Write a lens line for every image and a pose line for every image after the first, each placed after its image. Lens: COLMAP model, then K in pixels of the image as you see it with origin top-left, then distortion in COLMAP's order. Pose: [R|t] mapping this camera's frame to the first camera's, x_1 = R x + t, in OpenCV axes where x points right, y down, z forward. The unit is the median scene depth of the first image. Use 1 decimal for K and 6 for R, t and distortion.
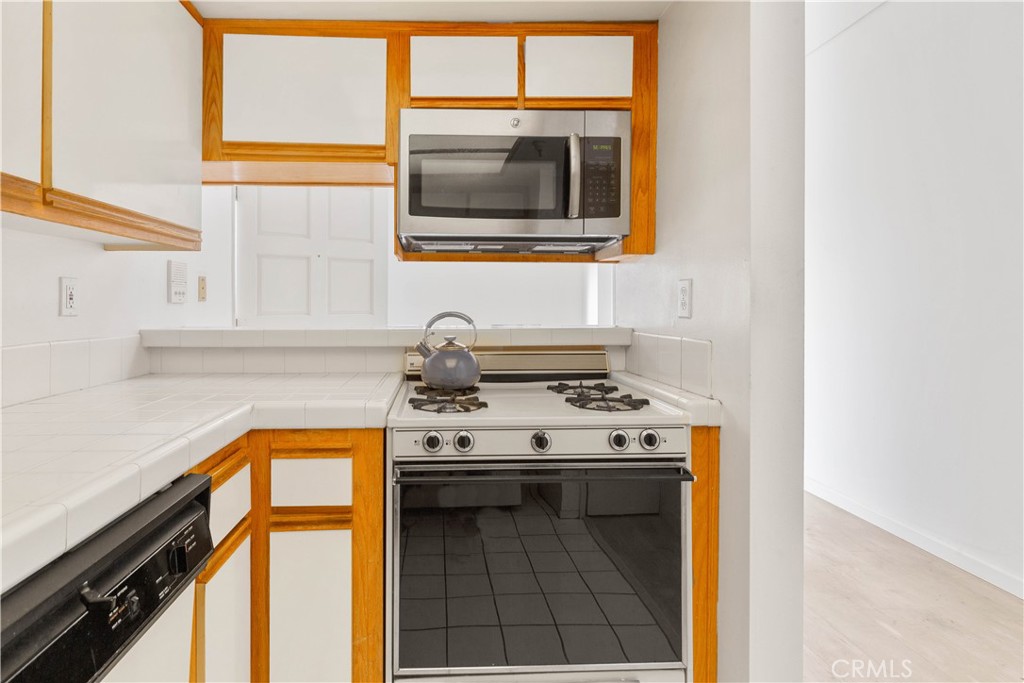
lens RADIAL K [[498.7, 0, 395.6], [0, 498.7, 316.9], [0, 0, 1]] dist [0.000652, -0.000259]
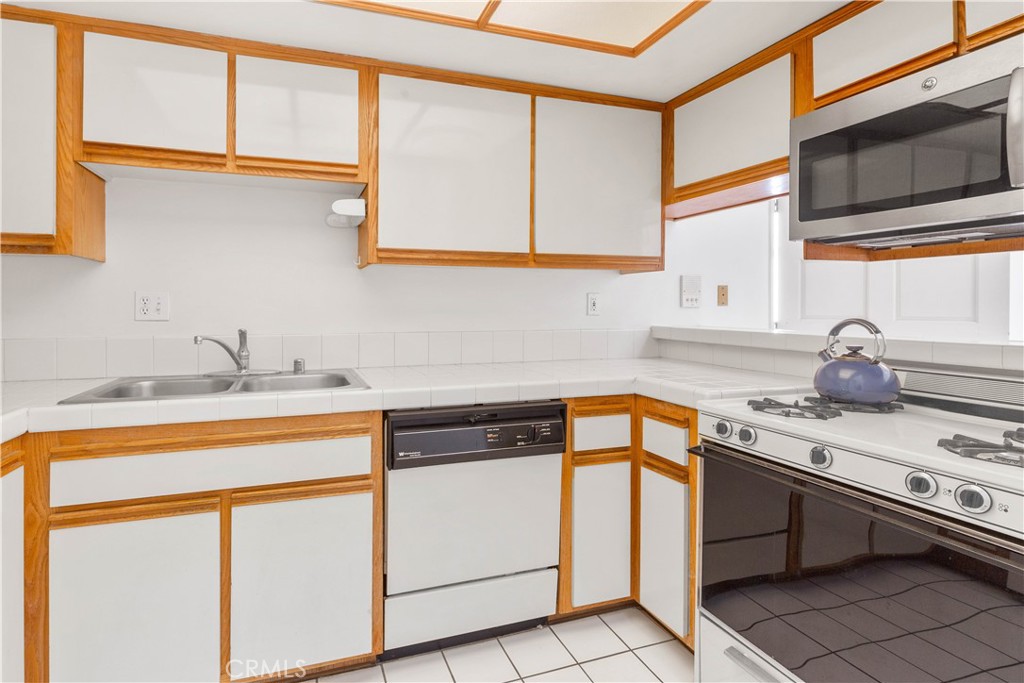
lens RADIAL K [[476.6, 0, 482.8], [0, 476.6, 324.4], [0, 0, 1]] dist [-0.003520, -0.001220]
pose [[0.337414, 0.035037, -0.940704, 0.715373], [-0.021710, 0.999331, 0.029433, -0.009599], [0.941106, 0.010491, 0.337949, 0.074272]]
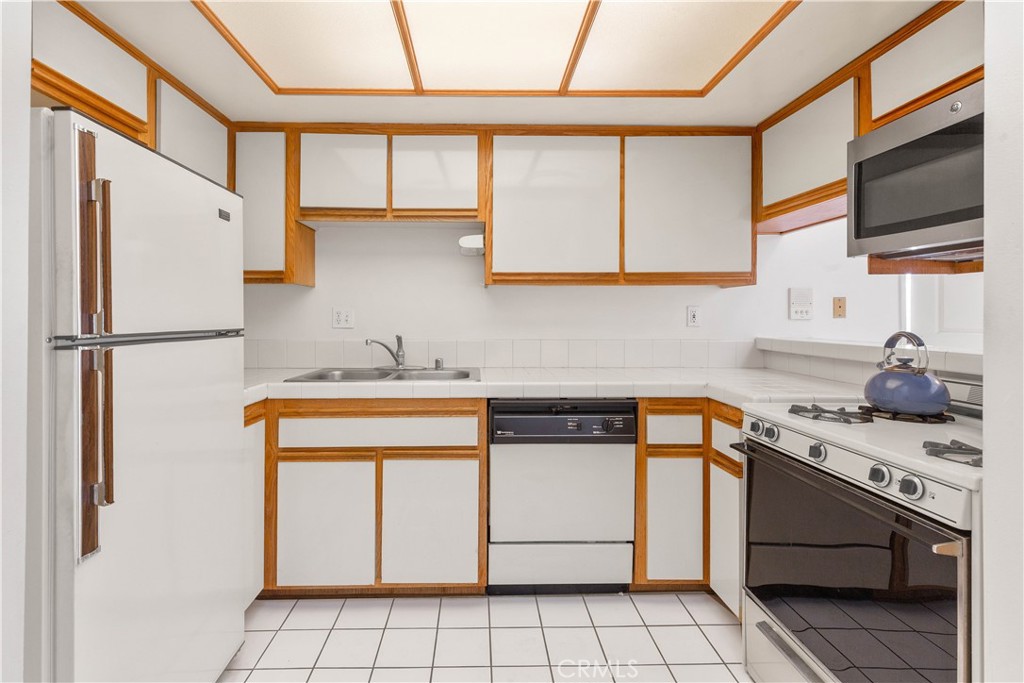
lens RADIAL K [[468.0, 0, 510.7], [0, 468.0, 337.8], [0, 0, 1]] dist [0.000611, -0.001092]
pose [[0.038558, 0.043931, -0.998290, 0.991119], [-0.023950, 0.998787, 0.043027, -0.017851], [0.998969, 0.022250, 0.039563, 0.229568]]
